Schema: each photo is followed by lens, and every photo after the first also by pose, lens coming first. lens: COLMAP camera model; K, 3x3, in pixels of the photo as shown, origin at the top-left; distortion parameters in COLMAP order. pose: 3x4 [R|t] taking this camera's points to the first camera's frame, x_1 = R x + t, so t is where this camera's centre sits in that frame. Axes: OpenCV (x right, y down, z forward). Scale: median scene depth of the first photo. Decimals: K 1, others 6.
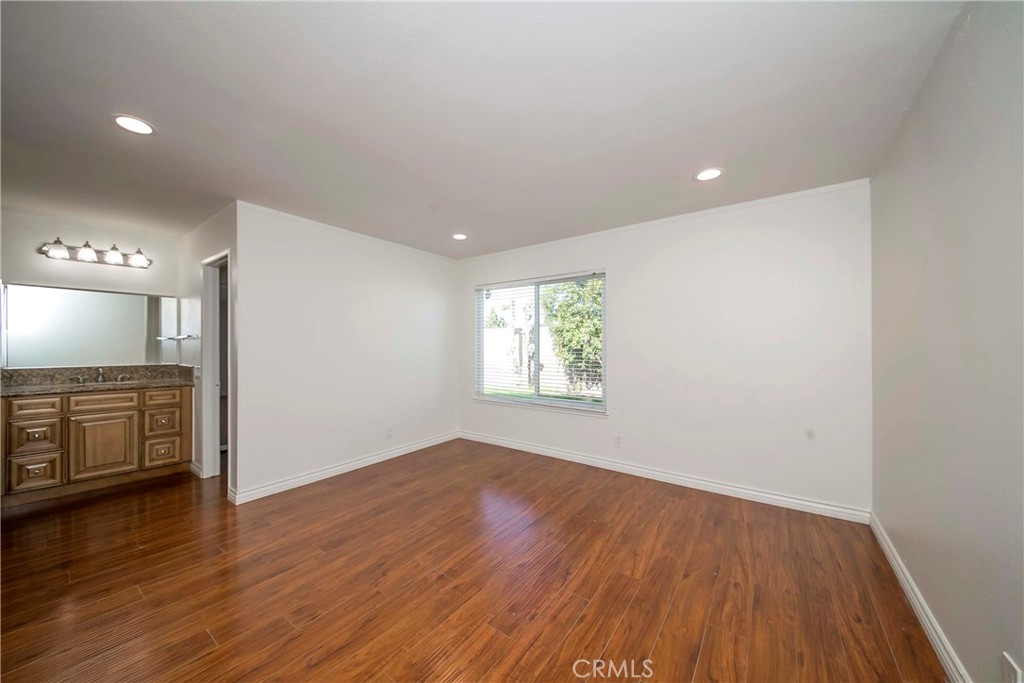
lens RADIAL K [[360.8, 0, 508.7], [0, 360.8, 345.0], [0, 0, 1]] dist [-0.013958, -0.000237]
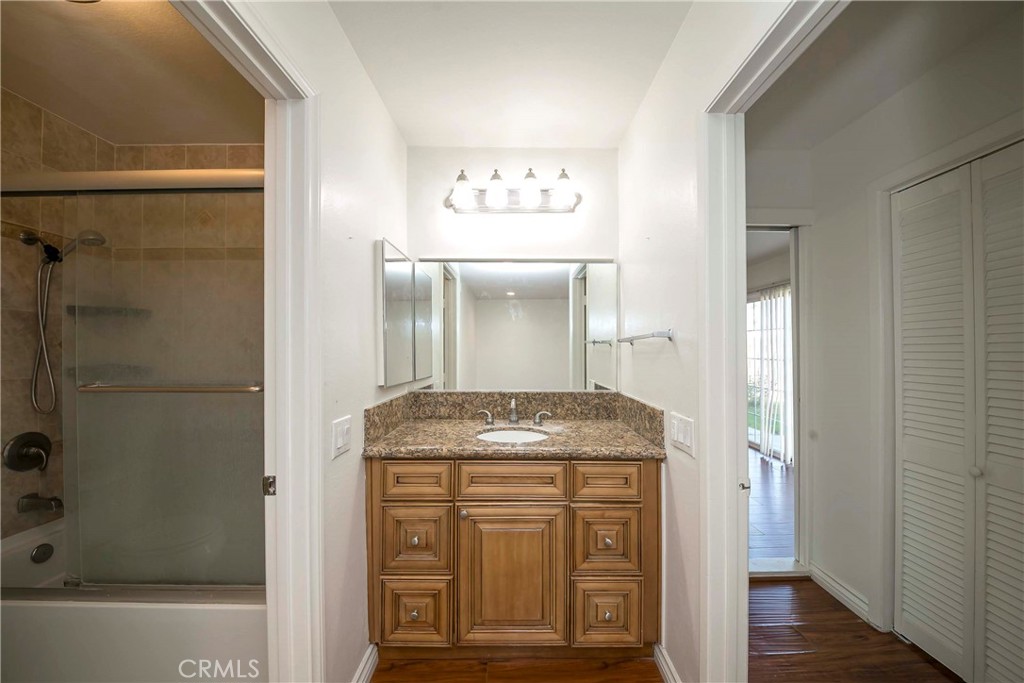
lens RADIAL K [[360.5, 0, 514.5], [0, 360.5, 342.8], [0, 0, 1]] dist [0.001501, -0.000268]
pose [[0.594021, -0.012781, -0.804348, -0.745346], [0.001617, 0.999891, -0.014694, -0.011106], [0.804448, 0.007427, 0.593977, 0.709451]]
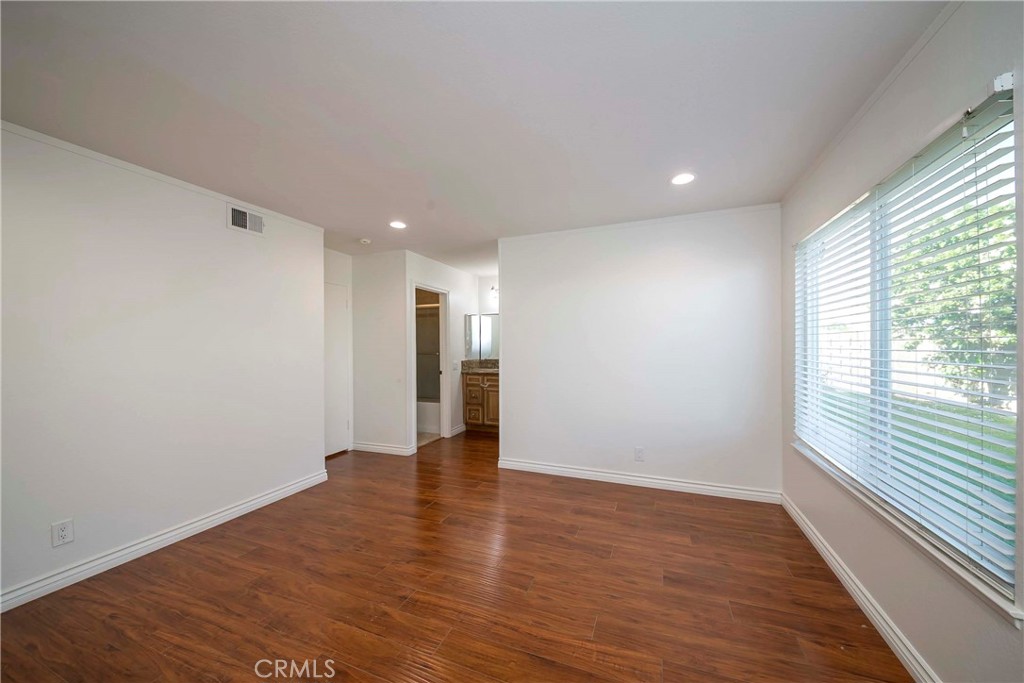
lens RADIAL K [[360.5, 0, 514.5], [0, 360.5, 342.8], [0, 0, 1]] dist [0.001501, -0.000268]
pose [[0.248741, -0.002215, -0.968567, 0.498592], [0.004882, 0.999988, -0.001033, -0.016419], [0.968558, -0.004472, 0.248749, 0.644941]]
